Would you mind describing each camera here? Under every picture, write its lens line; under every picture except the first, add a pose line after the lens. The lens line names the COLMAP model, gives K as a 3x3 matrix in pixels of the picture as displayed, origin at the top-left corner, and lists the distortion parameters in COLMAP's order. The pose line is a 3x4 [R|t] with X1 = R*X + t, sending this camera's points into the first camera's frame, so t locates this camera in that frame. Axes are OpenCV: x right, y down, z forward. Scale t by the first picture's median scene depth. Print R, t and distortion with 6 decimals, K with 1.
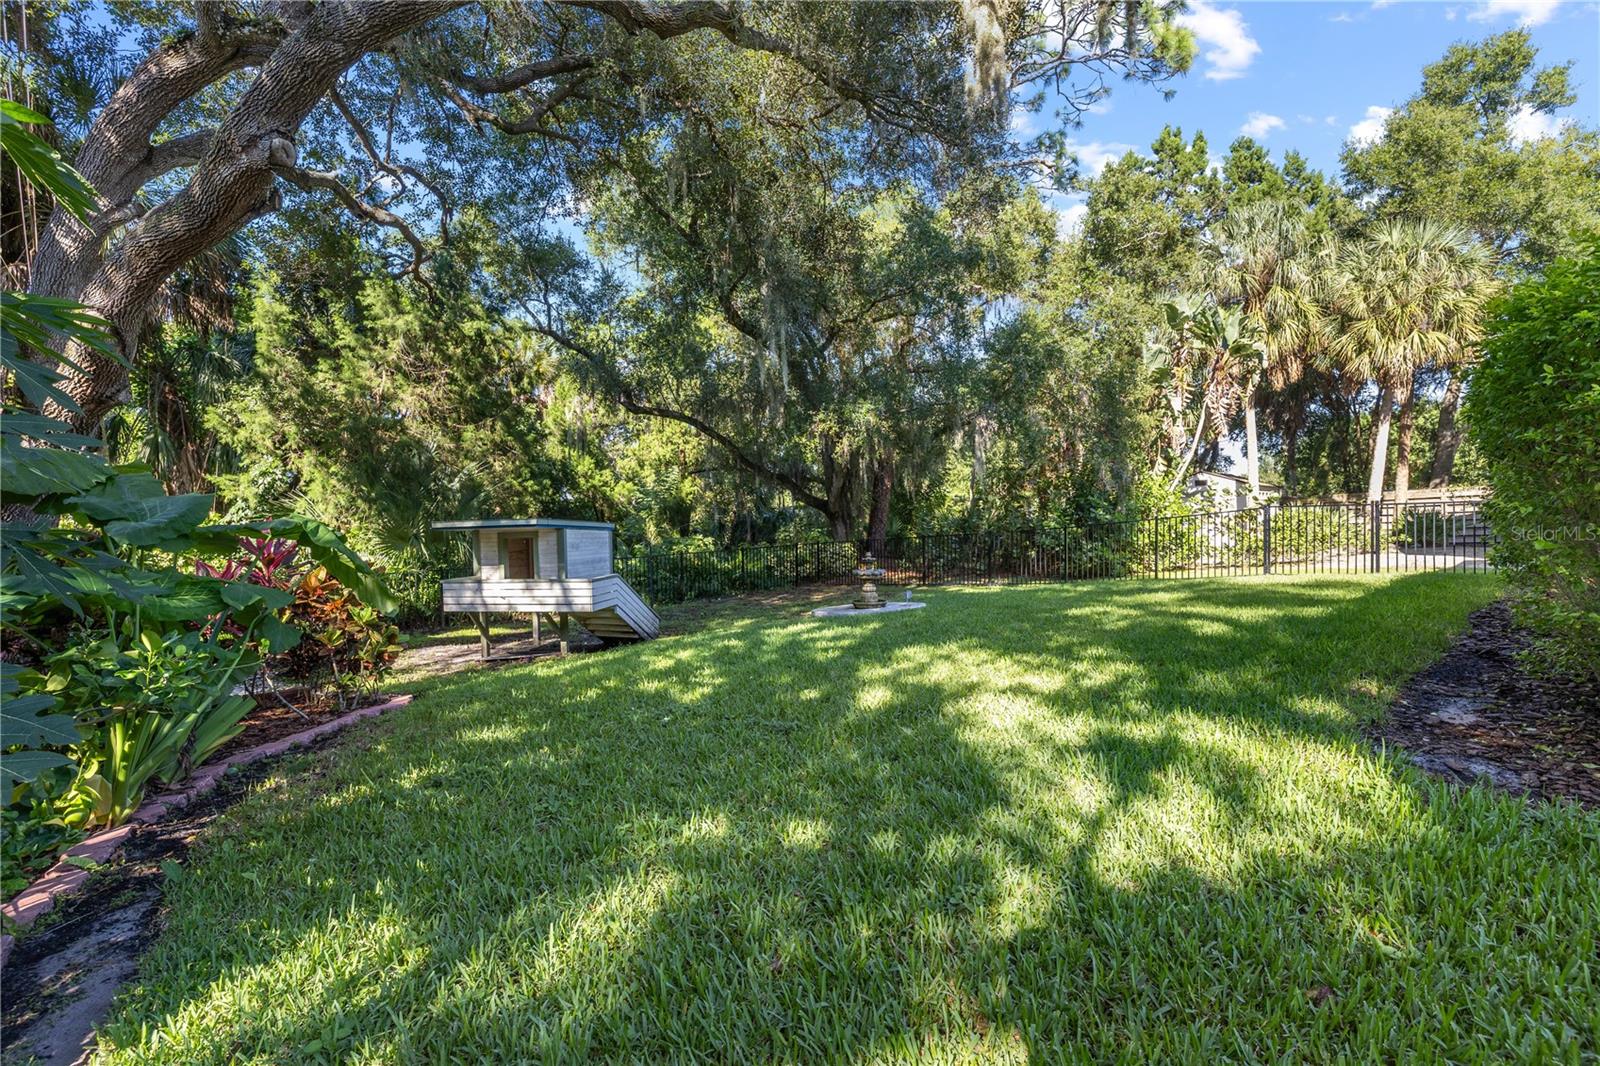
lens RADIAL K [[737.4, 0, 800.0], [0, 737.4, 533.0], [0, 0, 1]] dist [0.000660, -0.000047]
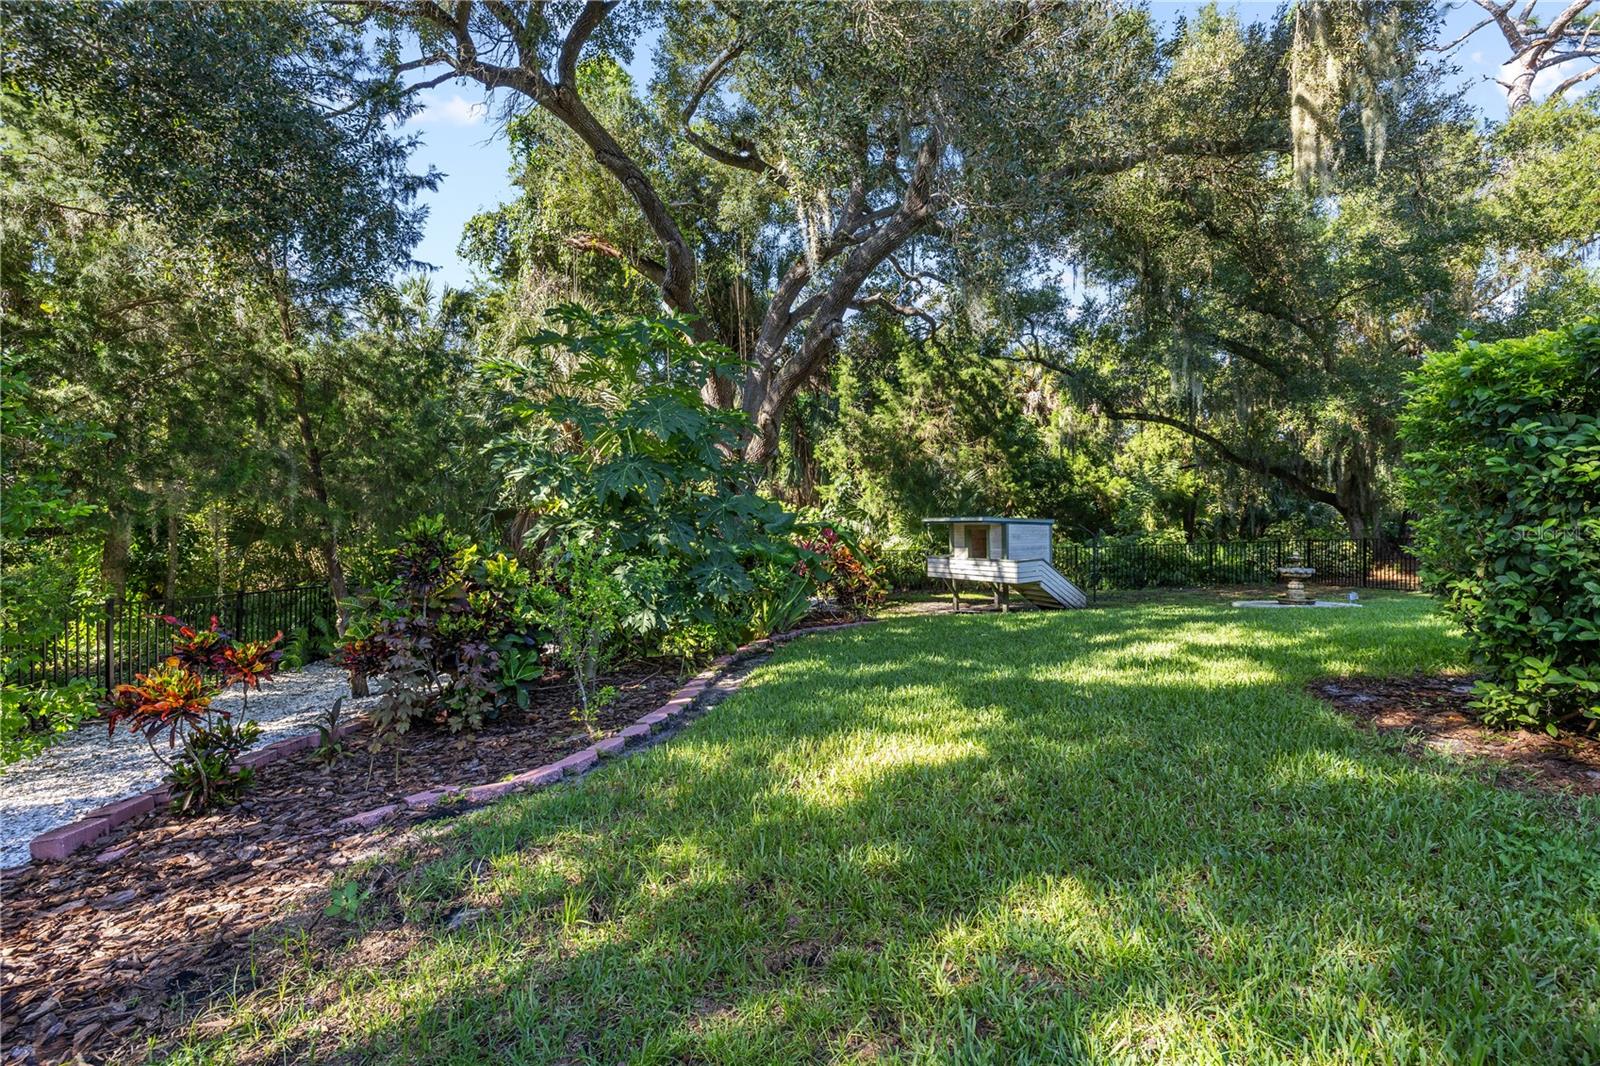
lens RADIAL K [[728.1, 0, 797.5], [0, 728.1, 516.8], [0, 0, 1]] dist [-0.001751, -0.000194]
pose [[0.748990, 0.016964, -0.662364, 0.240691], [-0.018336, 0.999820, 0.004872, -0.015250], [0.662327, 0.008496, 0.749166, -0.239512]]
